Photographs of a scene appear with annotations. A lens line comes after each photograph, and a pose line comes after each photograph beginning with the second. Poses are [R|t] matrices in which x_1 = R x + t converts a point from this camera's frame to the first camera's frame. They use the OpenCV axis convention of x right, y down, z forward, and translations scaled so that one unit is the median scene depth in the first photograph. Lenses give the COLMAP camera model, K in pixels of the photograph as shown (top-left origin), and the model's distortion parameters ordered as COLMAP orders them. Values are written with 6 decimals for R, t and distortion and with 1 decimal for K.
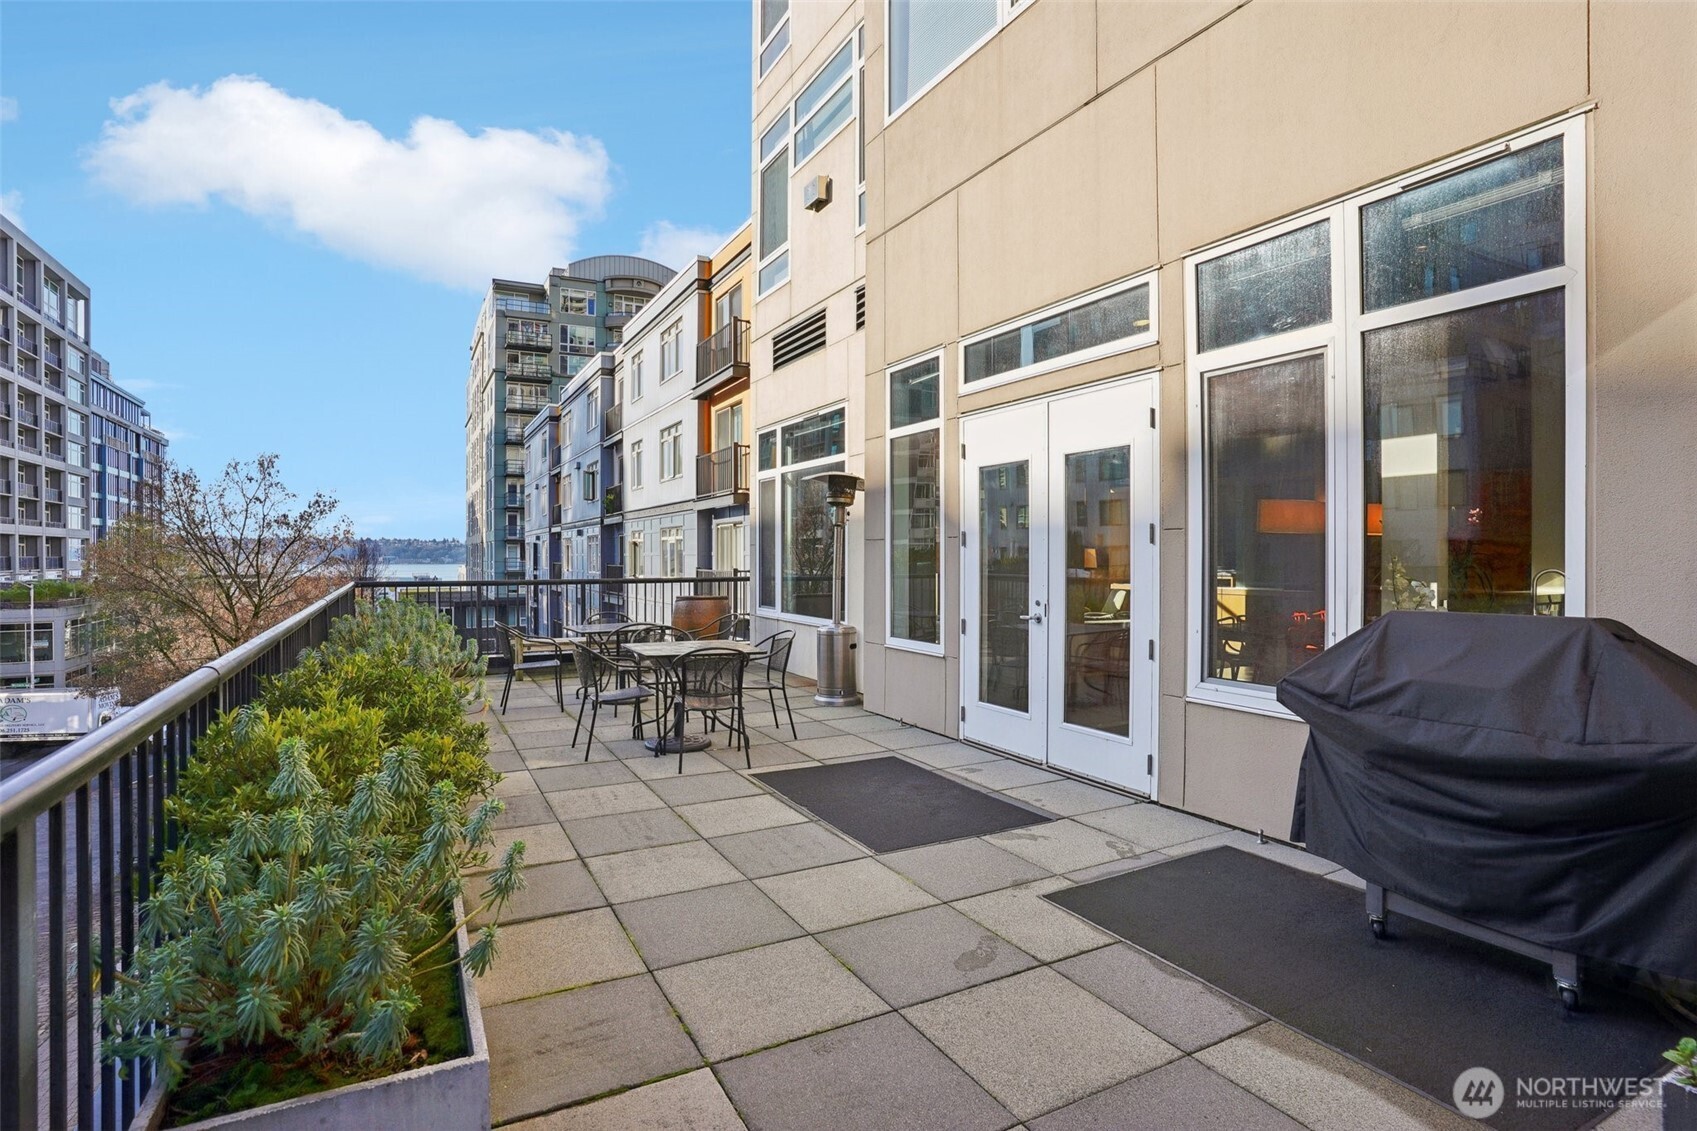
lens RADIAL K [[846.2, 0, 854.2], [0, 846.2, 564.1], [0, 0, 1]] dist [-0.033915, 0.003320]
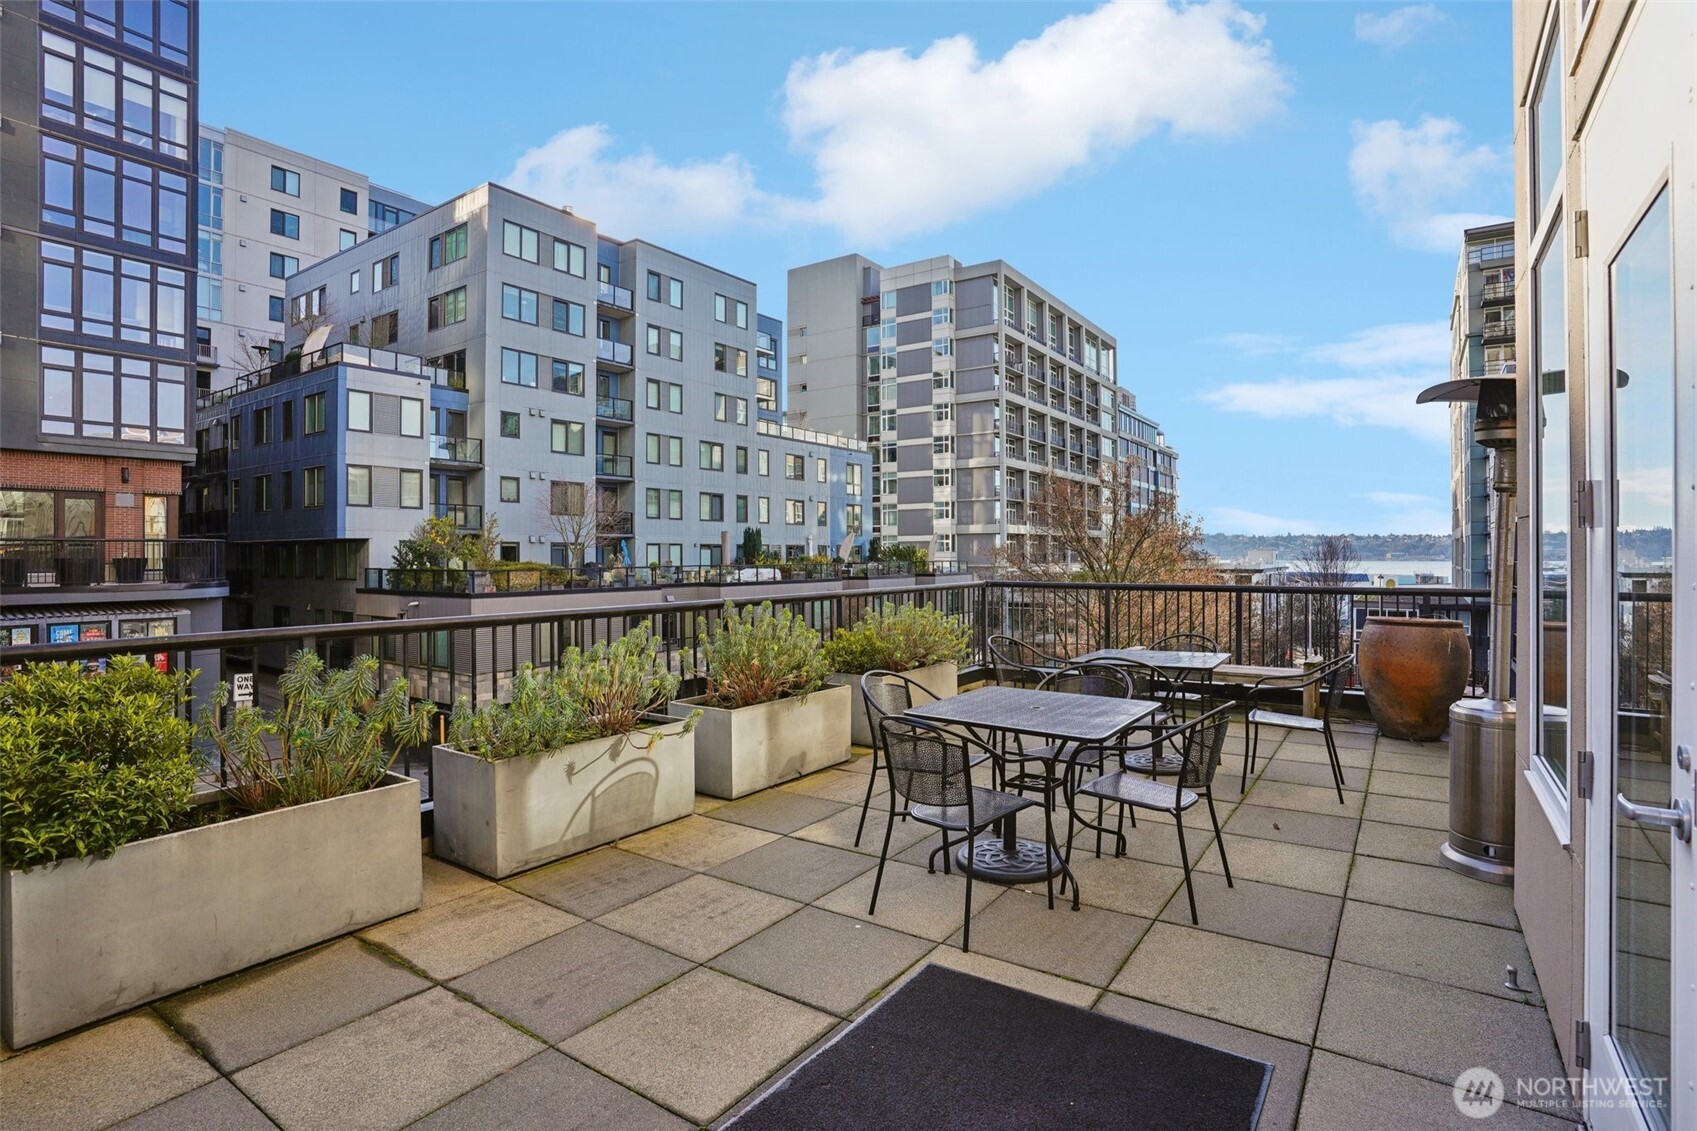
lens RADIAL K [[846.2, 0, 852.6], [0, 846.2, 548.8], [0, 0, 1]] dist [-0.033915, 0.003320]
pose [[0.465885, -0.000487, -0.884845, 0.213491], [-0.011873, 0.999906, -0.006802, -0.009240], [0.884766, 0.013675, 0.465835, 0.448074]]
